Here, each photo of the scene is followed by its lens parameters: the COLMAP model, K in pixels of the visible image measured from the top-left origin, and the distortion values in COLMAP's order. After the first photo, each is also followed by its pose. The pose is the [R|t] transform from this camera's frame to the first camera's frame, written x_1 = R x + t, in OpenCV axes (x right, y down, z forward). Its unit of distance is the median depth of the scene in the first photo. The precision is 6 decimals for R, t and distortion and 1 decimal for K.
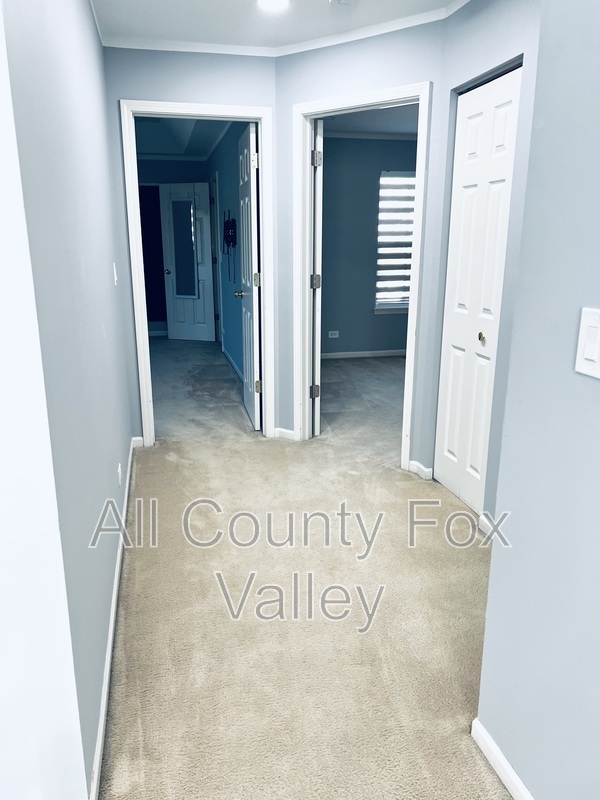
lens RADIAL K [[601.7, 0, 298.1], [0, 601.7, 400.9], [0, 0, 1]] dist [0.054493, -0.063380]
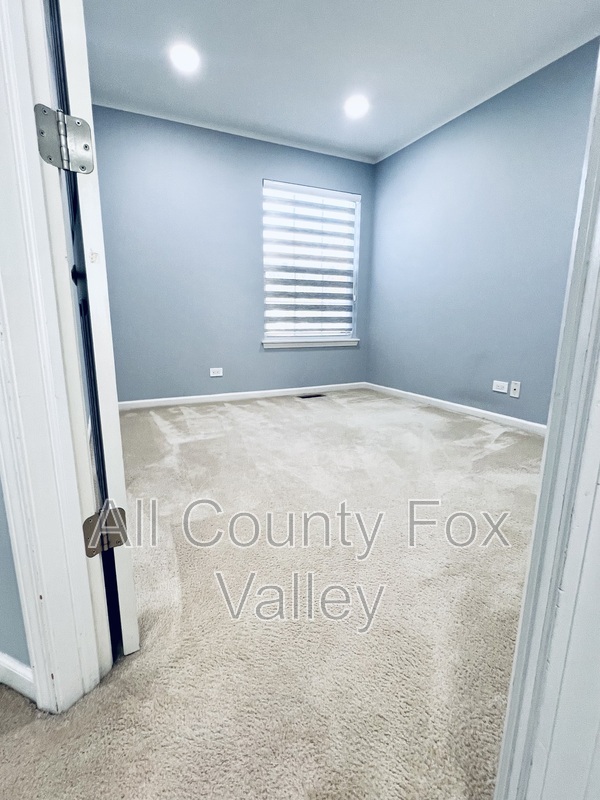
lens RADIAL K [[388.1, 0, 300.1], [0, 388.1, 402.7], [0, 0, 1]] dist [0.001700, 0.000100]
pose [[0.973864, -0.044795, 0.222670, 0.051229], [0.057203, 0.997130, -0.049588, -0.037707], [-0.219809, 0.061029, 0.973632, 0.475425]]
